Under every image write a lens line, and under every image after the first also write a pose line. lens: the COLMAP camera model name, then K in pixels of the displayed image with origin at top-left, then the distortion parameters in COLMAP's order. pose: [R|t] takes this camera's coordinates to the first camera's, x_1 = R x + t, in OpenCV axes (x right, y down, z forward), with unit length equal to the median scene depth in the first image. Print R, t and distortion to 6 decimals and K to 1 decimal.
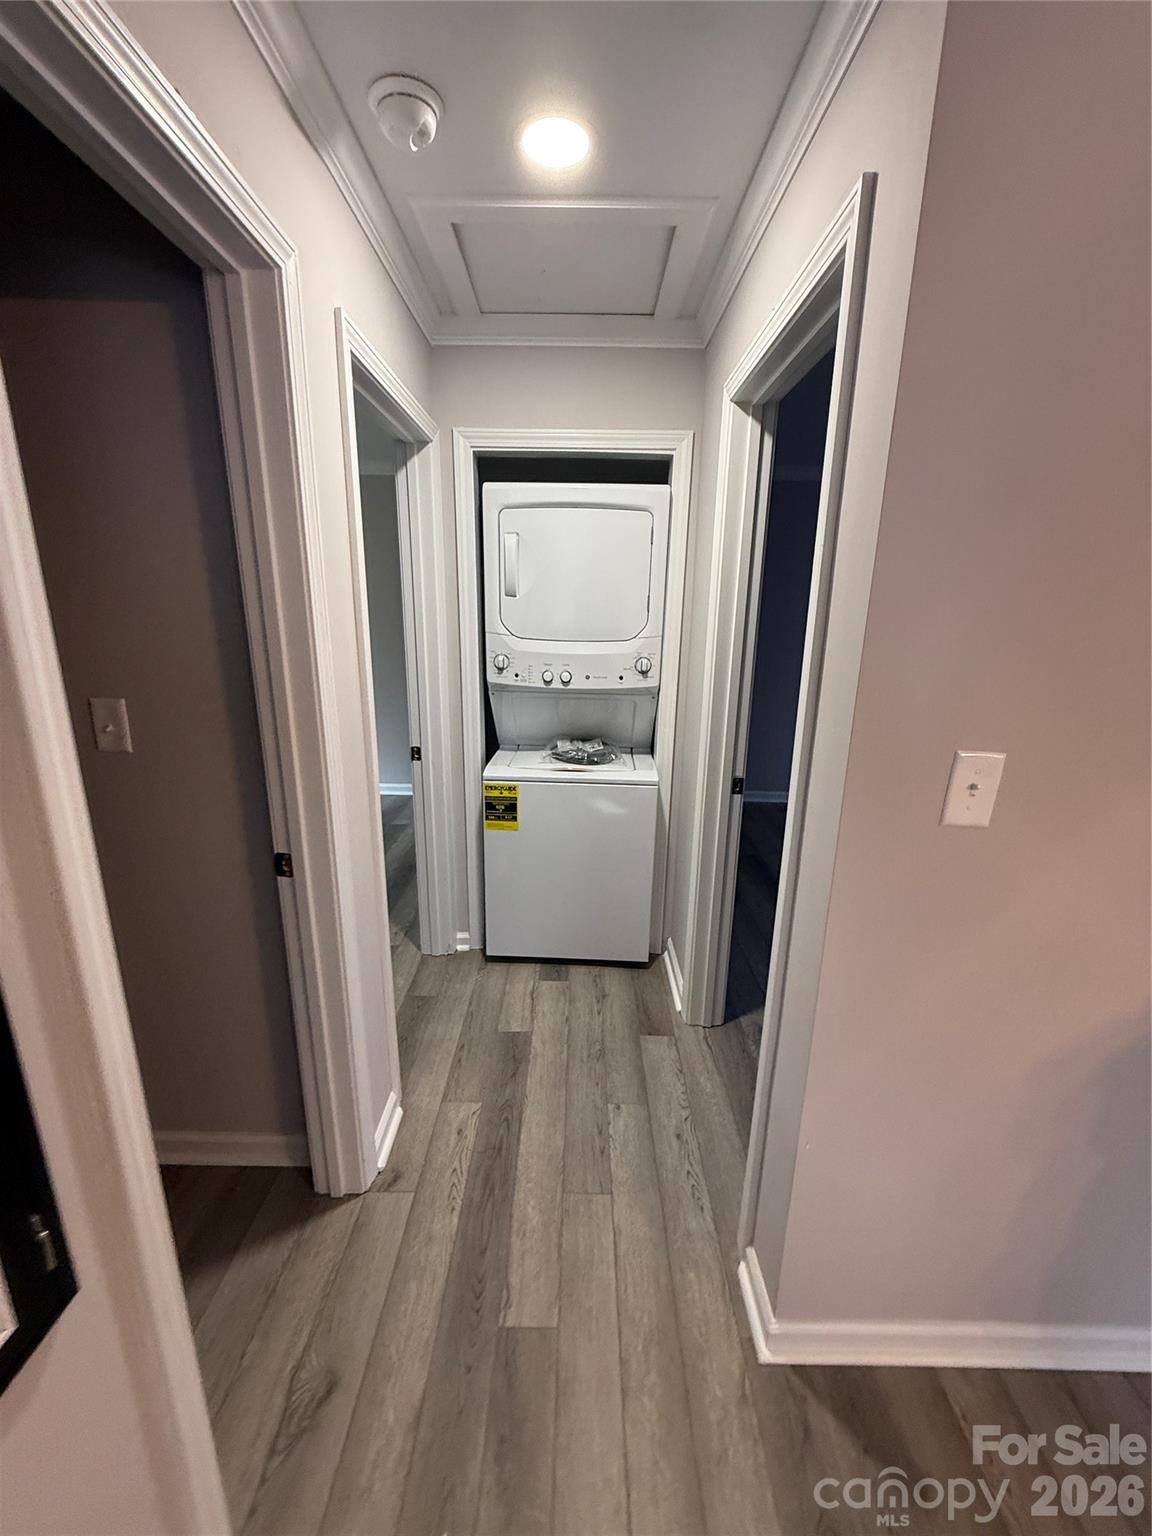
lens RADIAL K [[607.6, 0, 581.8], [0, 607.6, 768.2], [0, 0, 1]] dist [-0.001468, 0.000526]
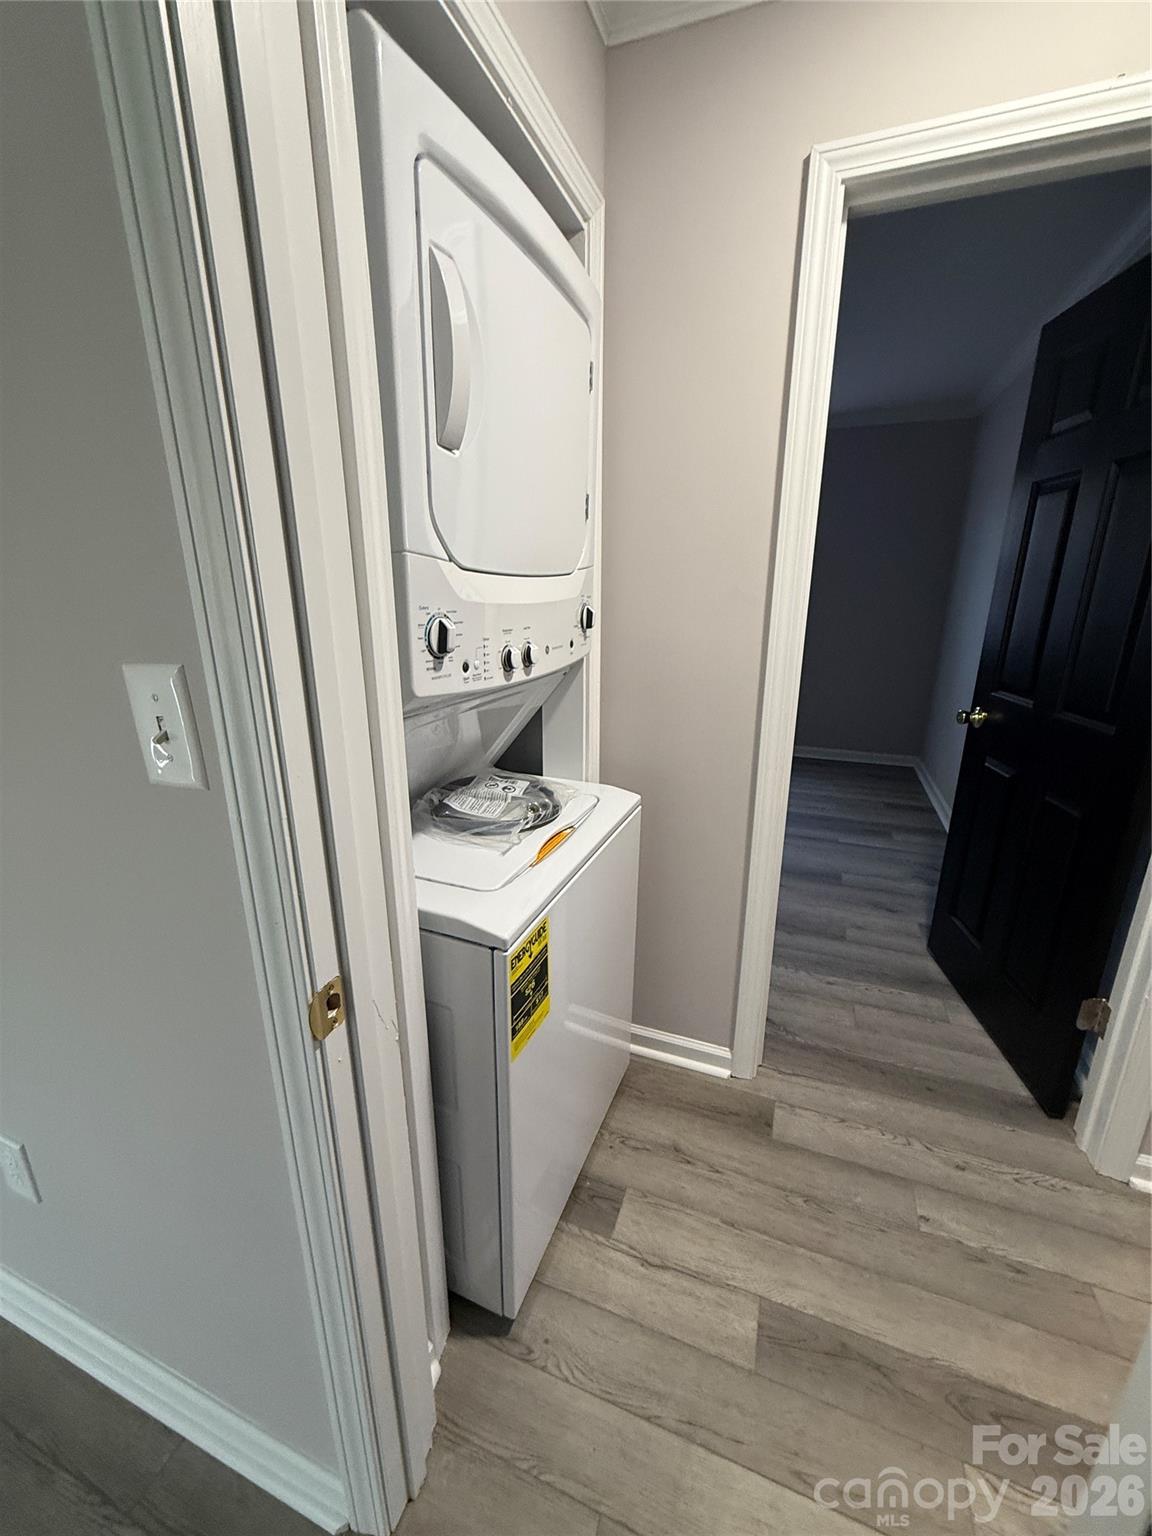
lens RADIAL K [[607.6, 0, 582.9], [0, 607.6, 764.0], [0, 0, 1]] dist [-0.001468, 0.000526]
pose [[0.348131, -0.285243, 0.892996, -0.460608], [0.243770, 0.947359, 0.207575, -0.161343], [-0.905197, 0.145422, 0.399339, 0.810790]]
